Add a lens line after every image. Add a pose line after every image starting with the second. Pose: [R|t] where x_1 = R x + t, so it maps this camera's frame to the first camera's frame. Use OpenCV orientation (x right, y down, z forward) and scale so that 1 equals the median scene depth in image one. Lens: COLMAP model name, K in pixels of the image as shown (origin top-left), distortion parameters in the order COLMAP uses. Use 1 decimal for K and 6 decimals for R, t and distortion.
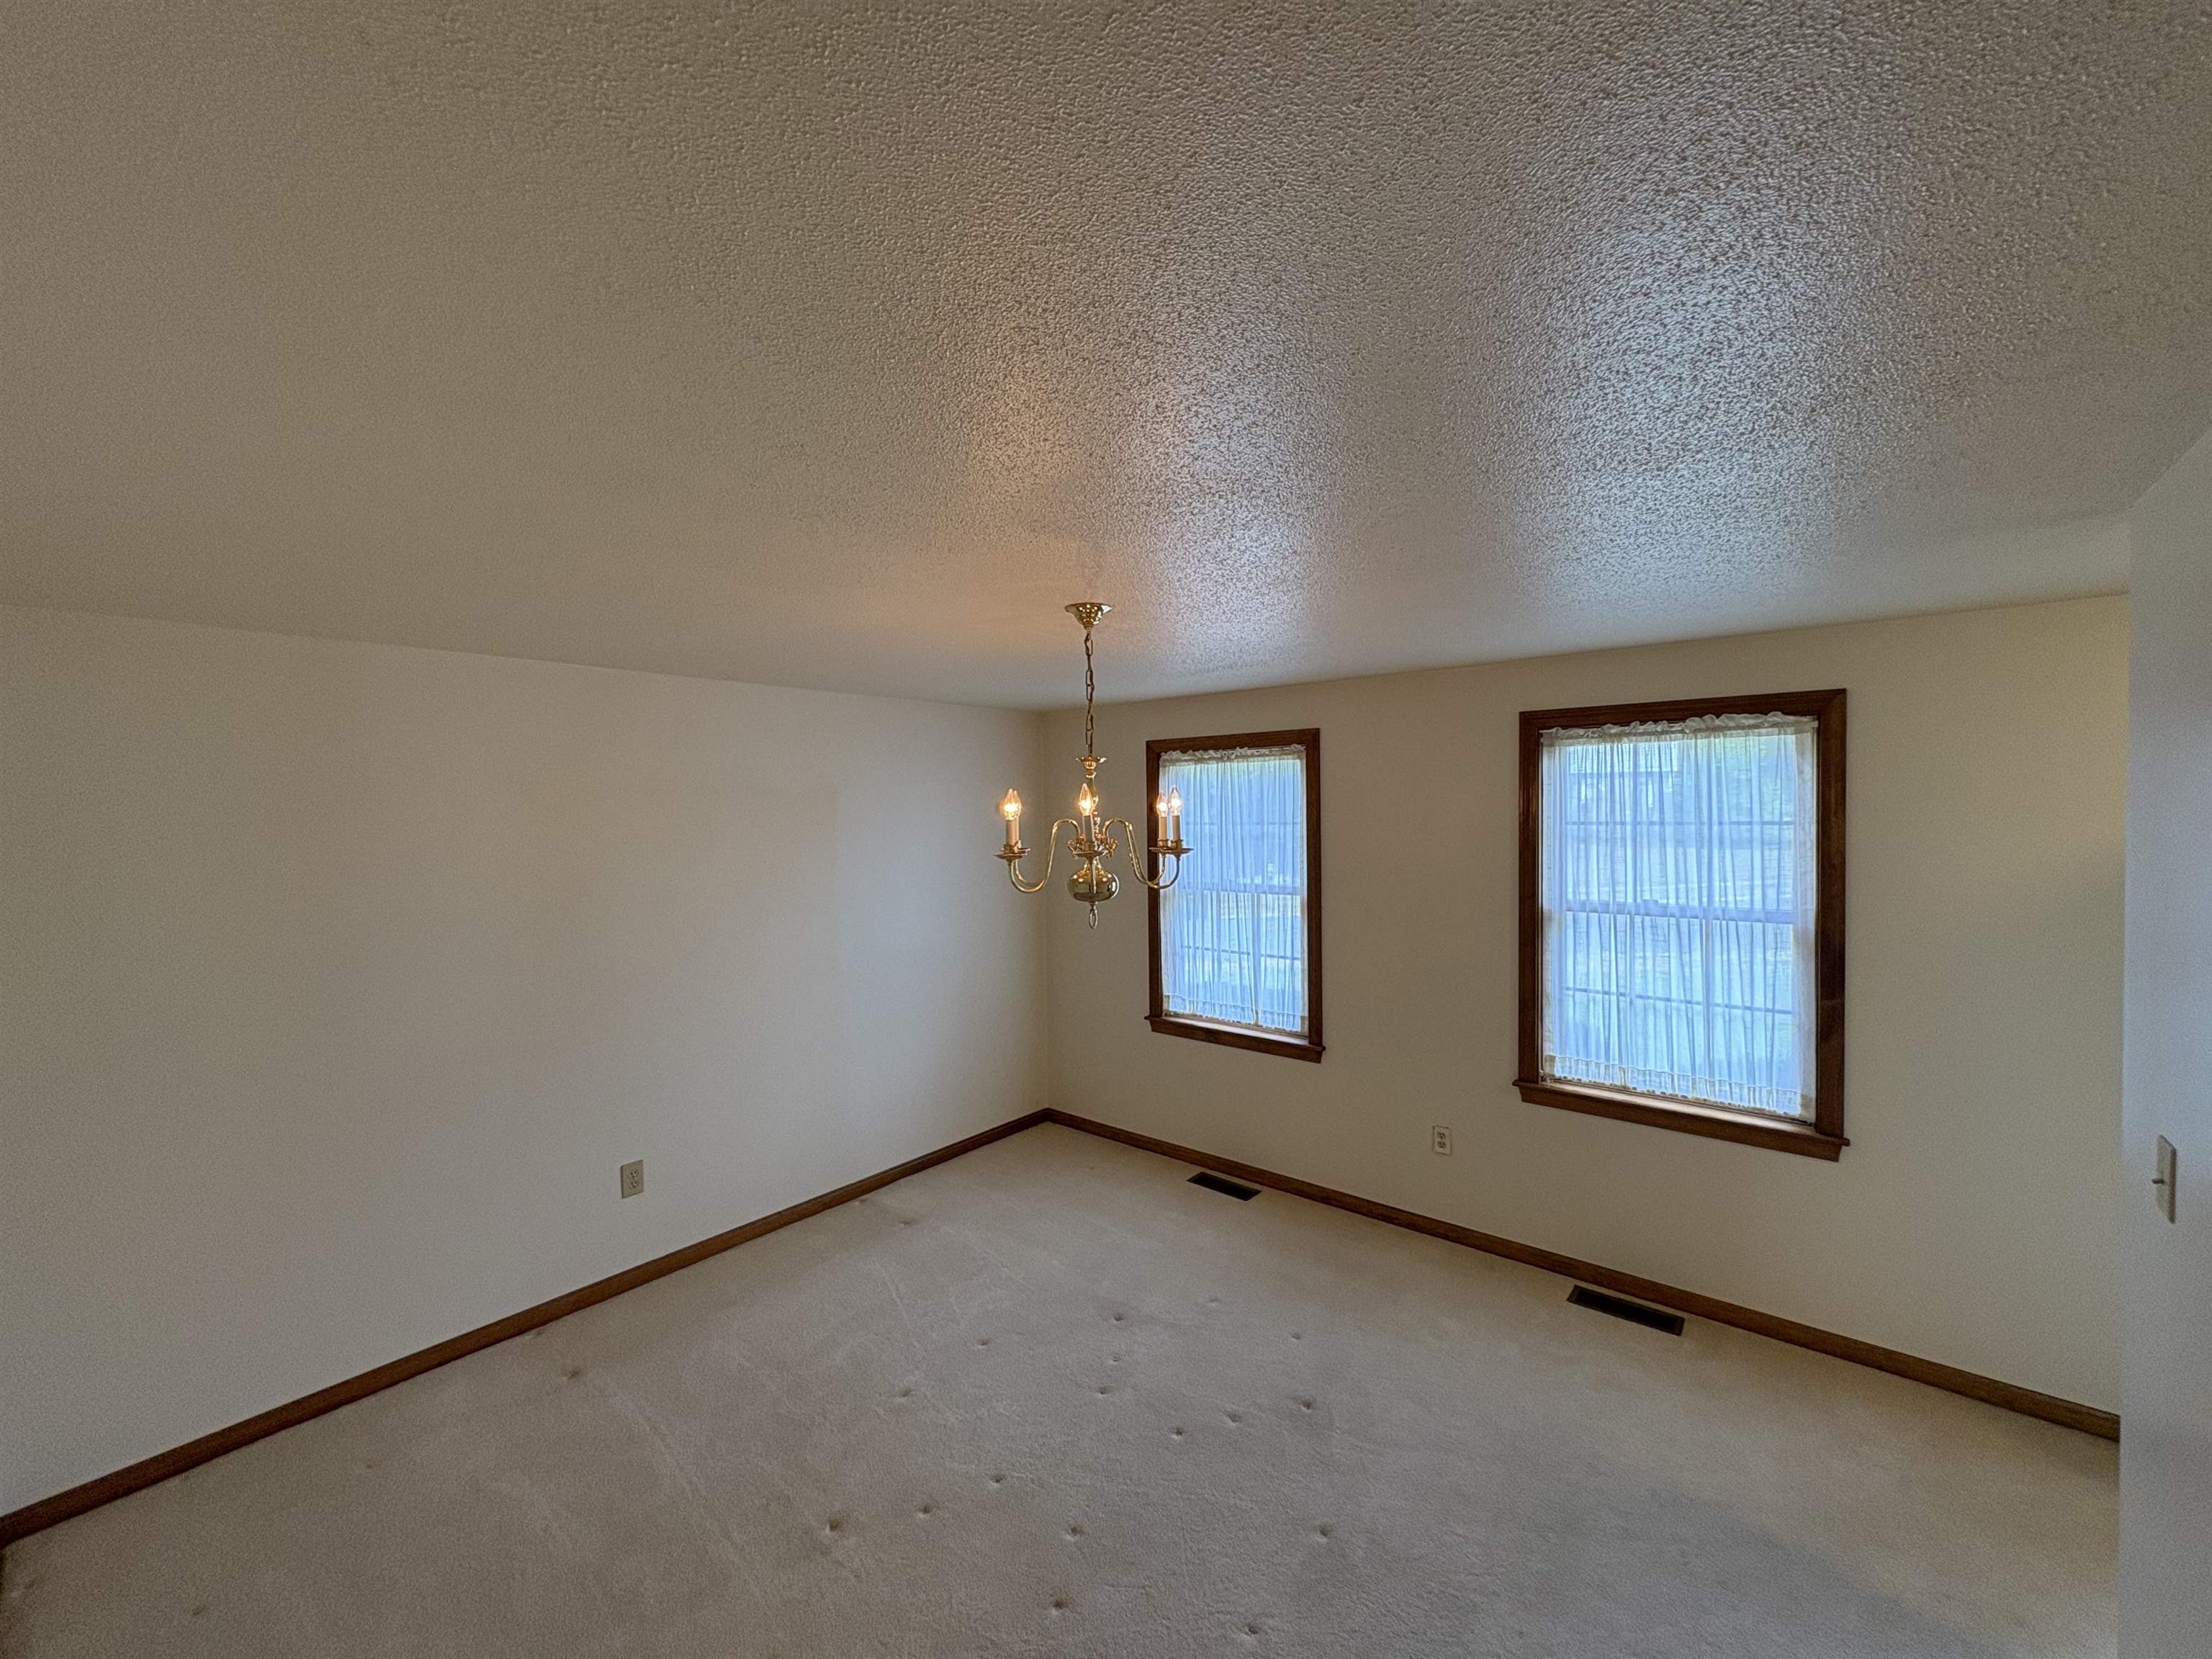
lens RADIAL K [[879.8, 0, 1111.0], [0, 879.8, 834.2], [0, 0, 1]] dist [0.001659, 0.000049]
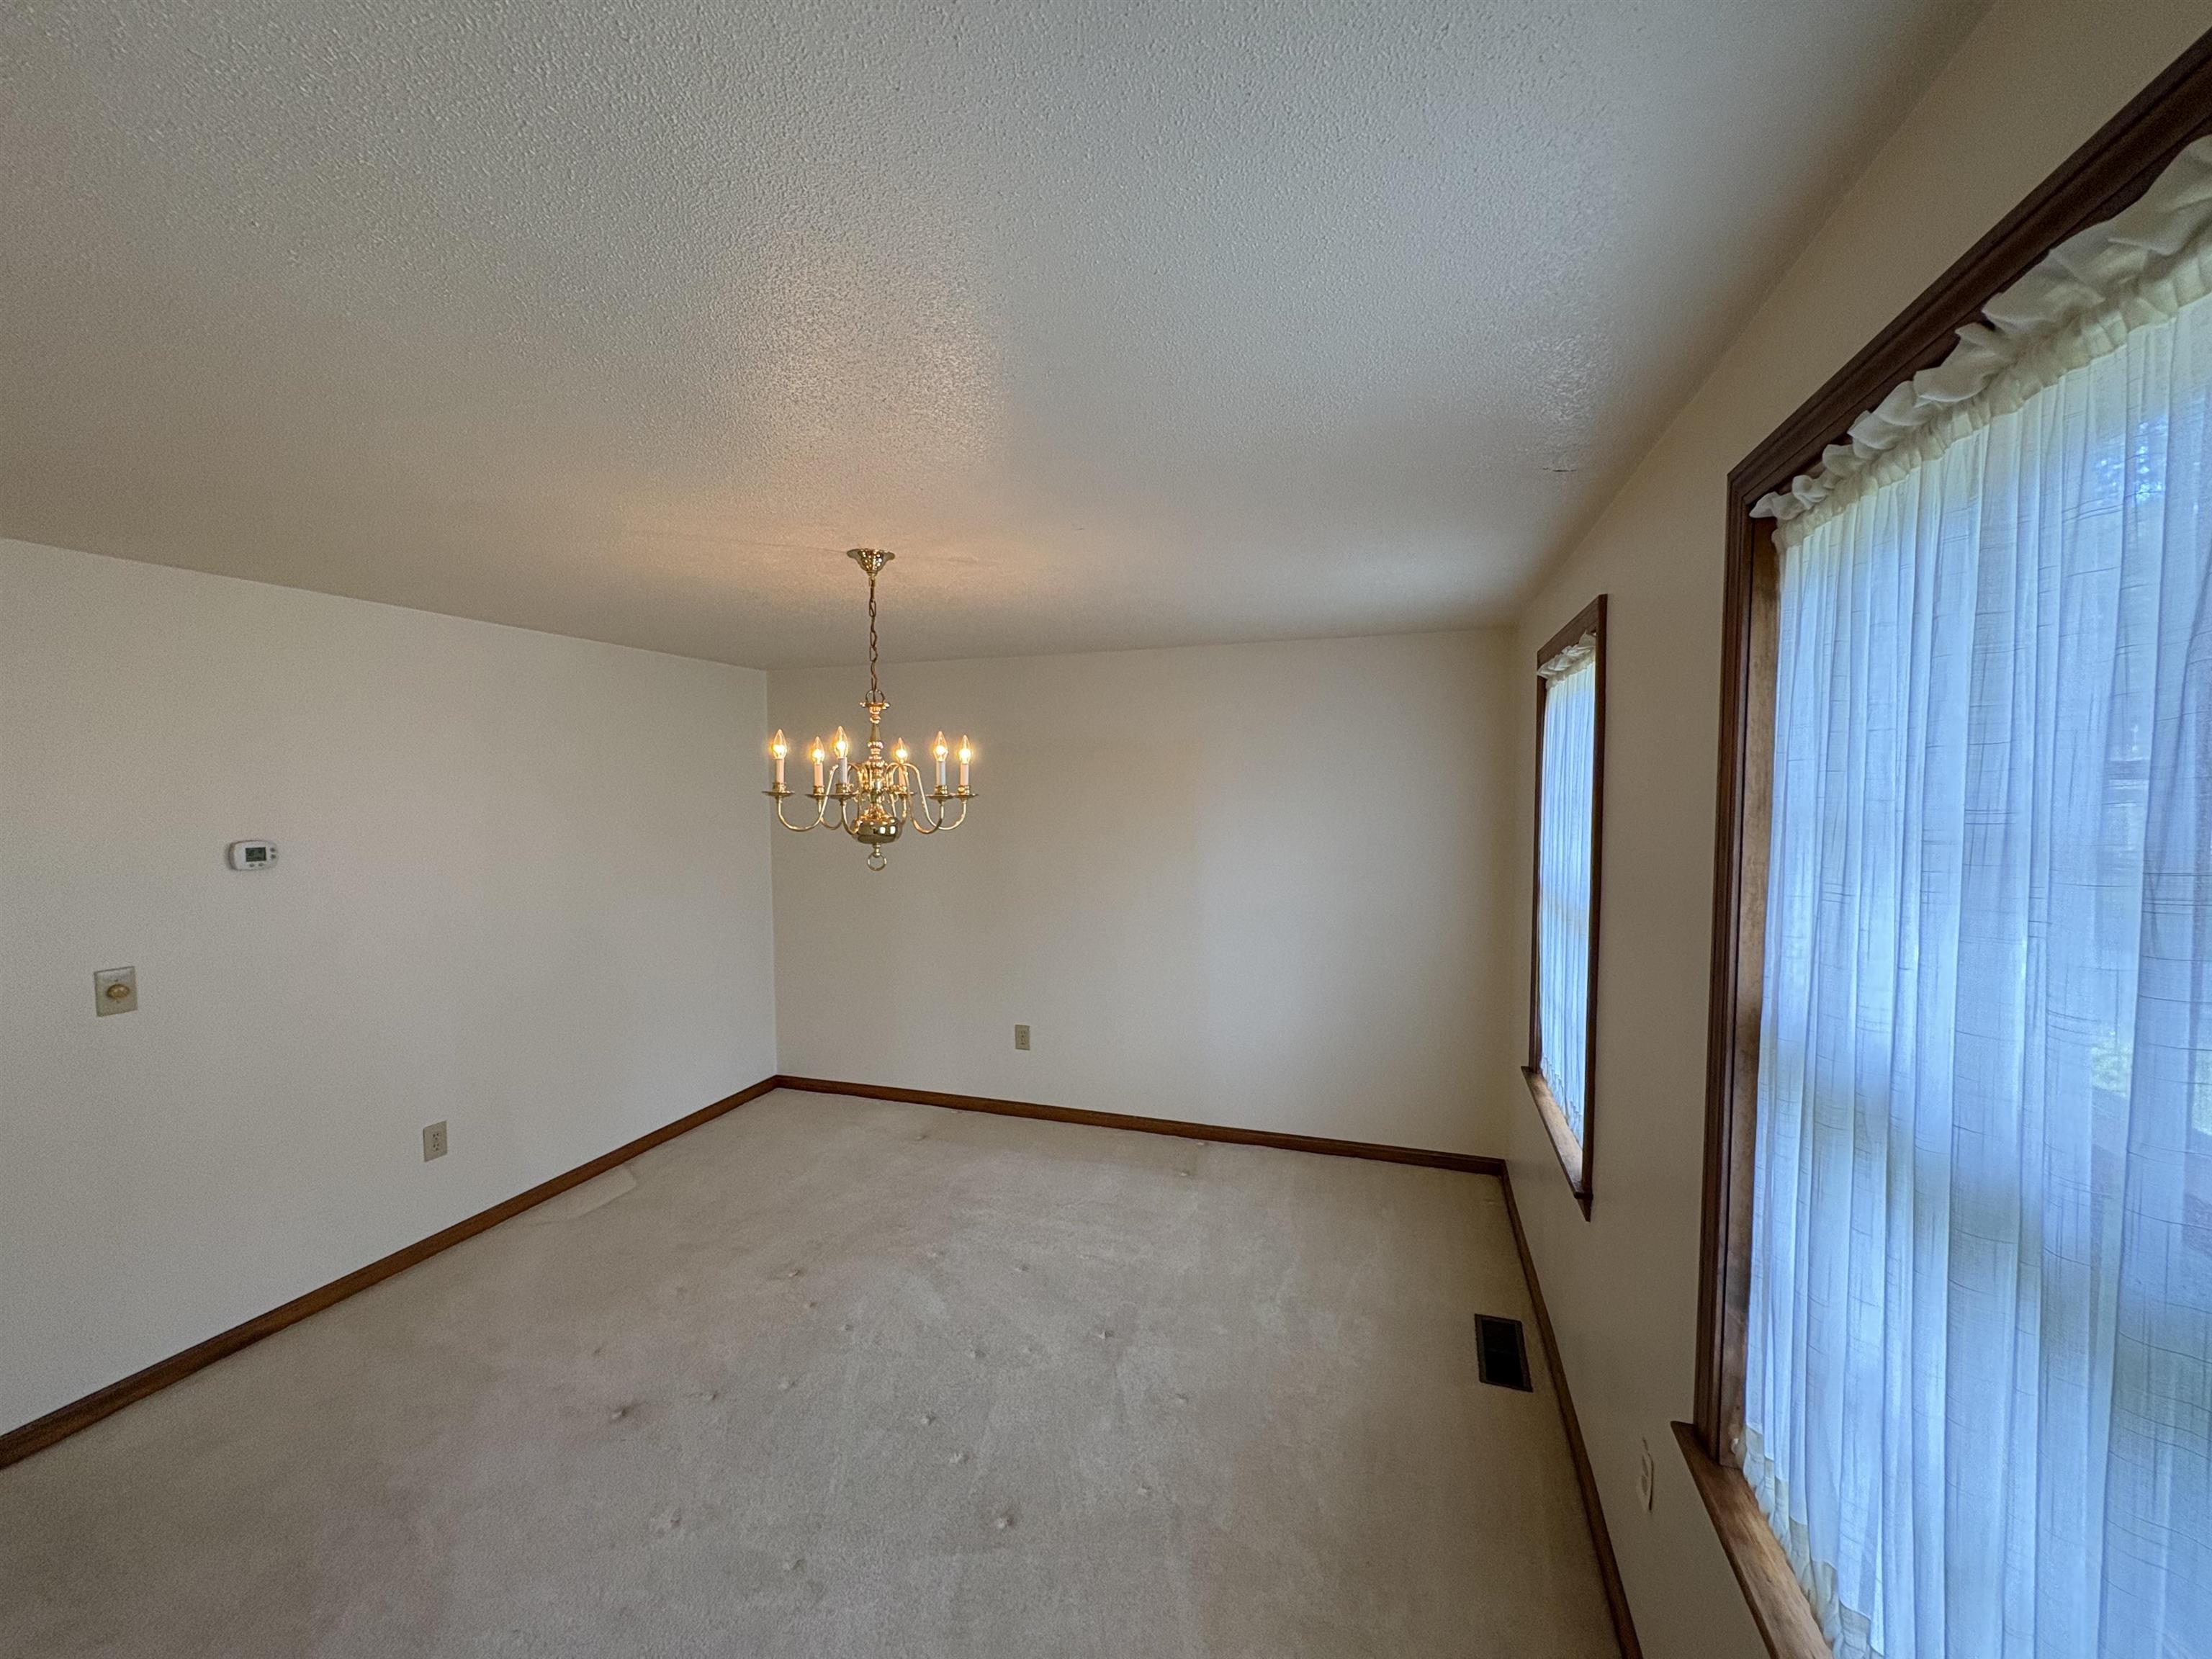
lens RADIAL K [[879.8, 0, 1111.0], [0, 879.8, 834.2], [0, 0, 1]] dist [0.001659, 0.000049]
pose [[0.367603, 0.068705, -0.927441, 0.936574], [-0.029027, 0.997629, 0.062399, -0.006202], [0.929530, 0.003982, 0.368726, 0.805806]]
